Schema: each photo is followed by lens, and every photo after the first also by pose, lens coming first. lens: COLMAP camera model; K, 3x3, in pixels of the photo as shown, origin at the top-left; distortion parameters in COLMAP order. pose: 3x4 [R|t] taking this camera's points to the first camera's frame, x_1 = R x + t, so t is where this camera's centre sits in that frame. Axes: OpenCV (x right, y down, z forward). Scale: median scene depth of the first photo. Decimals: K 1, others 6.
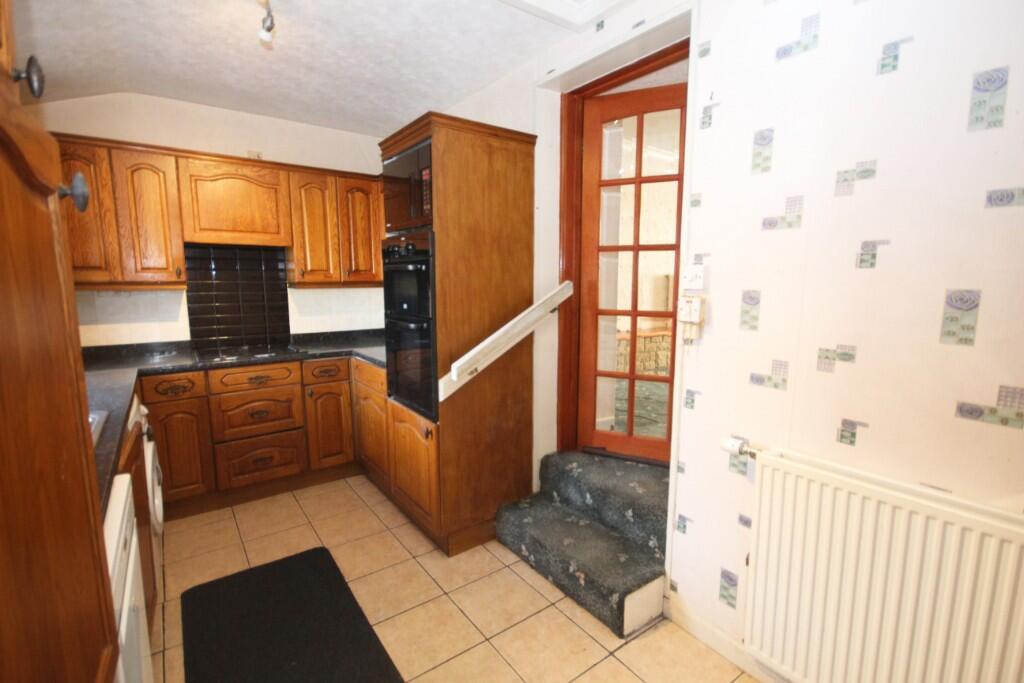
lens RADIAL K [[473.5, 0, 518.8], [0, 473.5, 342.2], [0, 0, 1]] dist [0.001550, 0.000086]
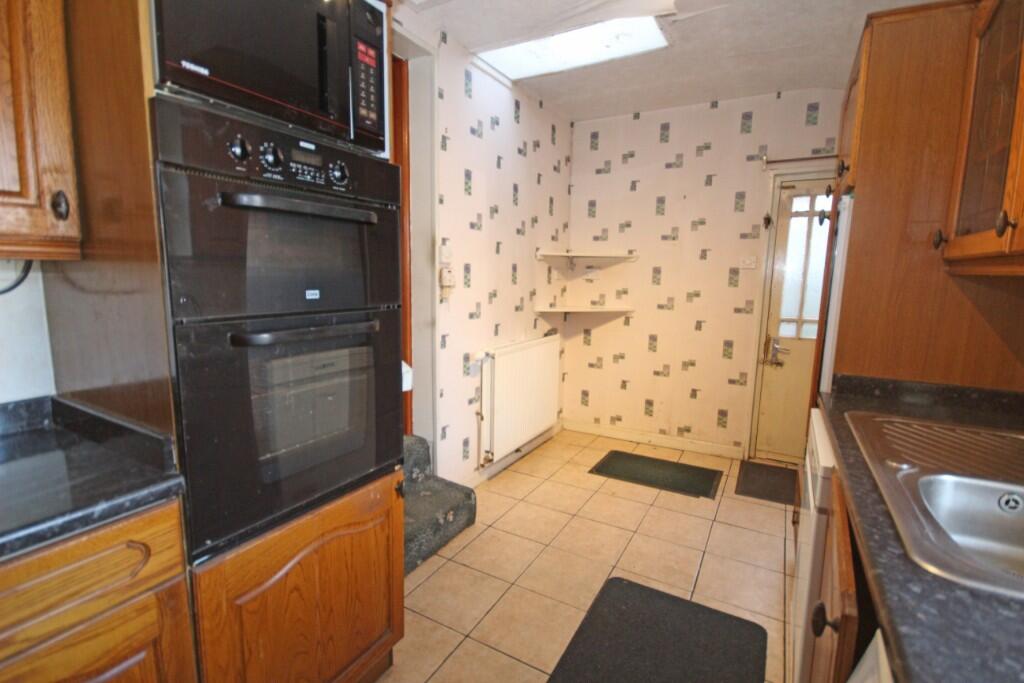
lens RADIAL K [[473.5, 0, 518.8], [0, 473.5, 342.2], [0, 0, 1]] dist [0.001550, 0.000086]
pose [[-0.407036, -0.143358, 0.902092, -1.049001], [0.103149, 0.974075, 0.201339, -0.145186], [-0.907569, 0.175002, -0.381697, 1.402031]]
